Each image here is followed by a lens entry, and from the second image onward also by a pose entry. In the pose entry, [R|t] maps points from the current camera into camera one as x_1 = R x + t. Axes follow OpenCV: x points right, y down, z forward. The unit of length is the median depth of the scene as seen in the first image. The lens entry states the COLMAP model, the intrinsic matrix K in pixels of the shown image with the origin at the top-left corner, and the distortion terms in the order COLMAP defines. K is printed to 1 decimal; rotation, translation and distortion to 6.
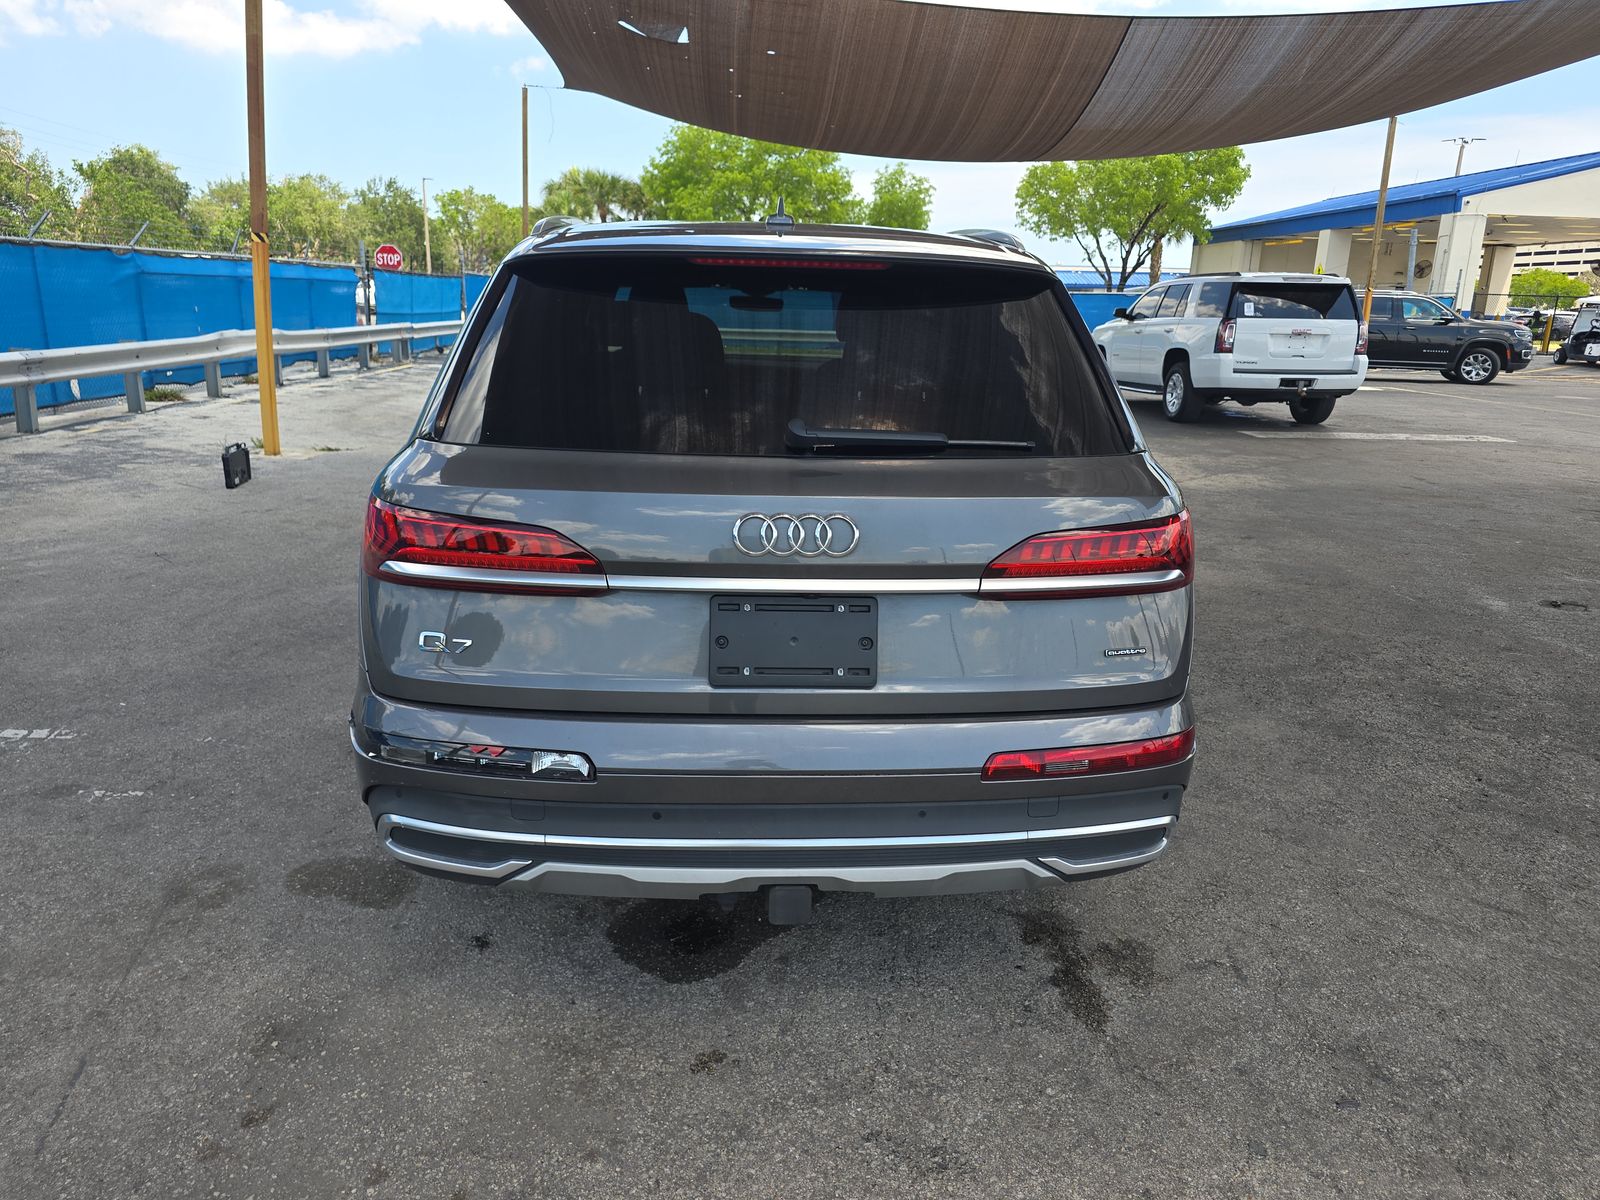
lens RADIAL K [[1084.0, 0, 789.8], [0, 1084.0, 597.8], [0, 0, 1]] dist [0.039629, -0.037262]
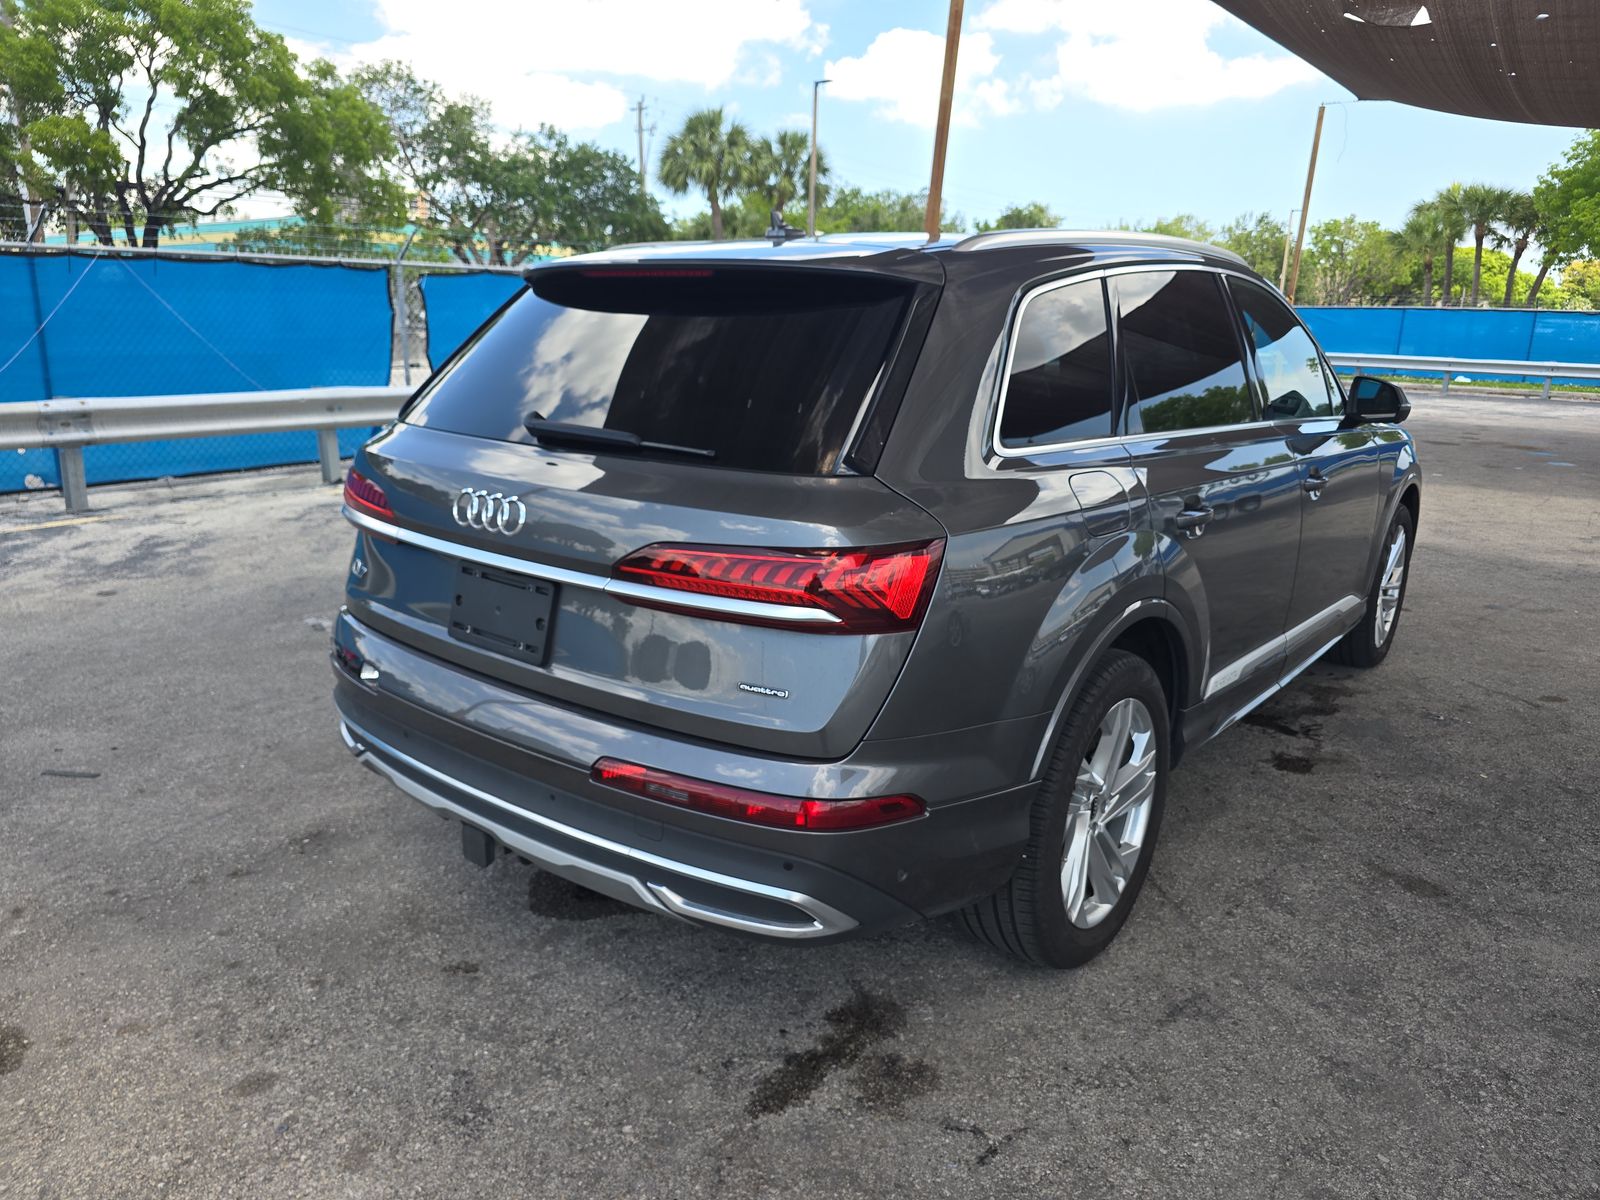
lens RADIAL K [[1084.0, 0, 789.8], [0, 1084.0, 597.8], [0, 0, 1]] dist [0.039629, -0.037262]
pose [[0.740430, 0.158150, -0.653262, 0.096258], [-0.178201, 0.983332, 0.036078, -0.006675], [0.648080, 0.089698, 0.756272, 0.035818]]
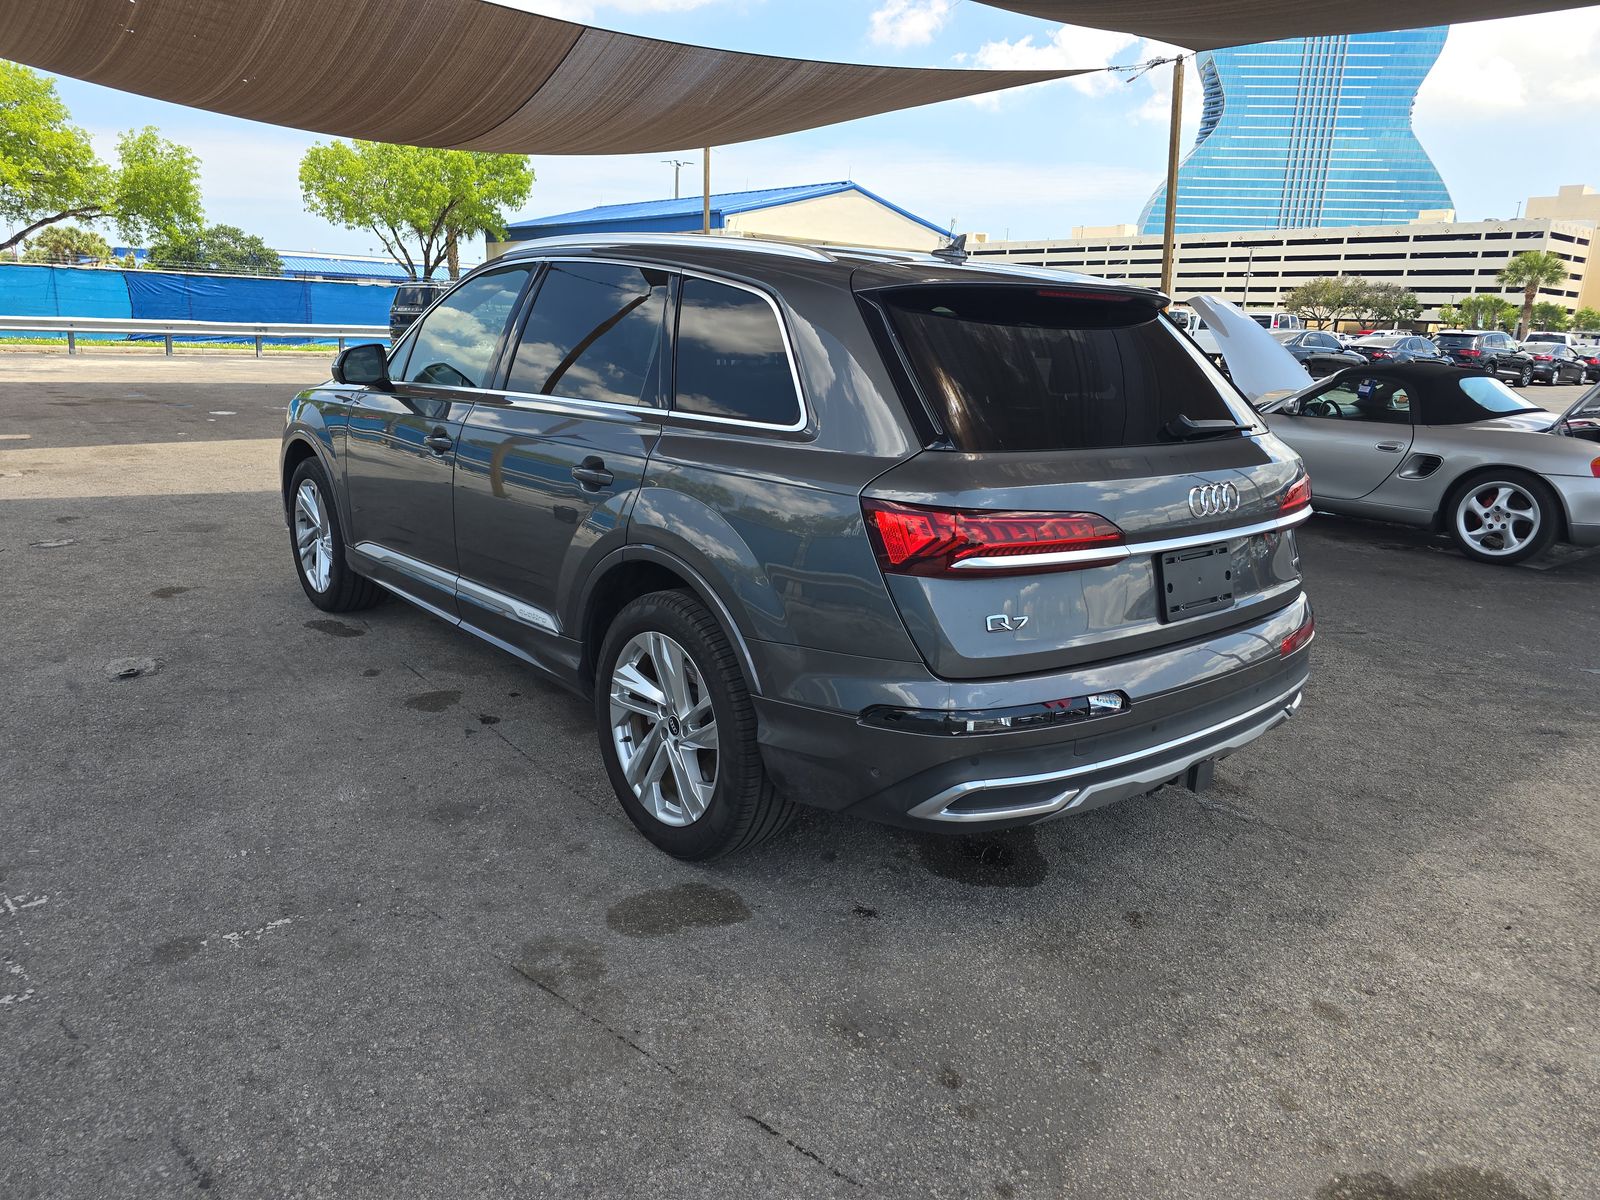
lens RADIAL K [[1077.4, 0, 792.4], [0, 1077.4, 594.6], [0, 0, 1]] dist [0.058953, -0.052909]
pose [[0.802377, -0.139669, 0.580245, -0.120885], [0.136963, 0.989376, 0.048753, -0.007883], [-0.580889, 0.040354, 0.812982, 0.019754]]
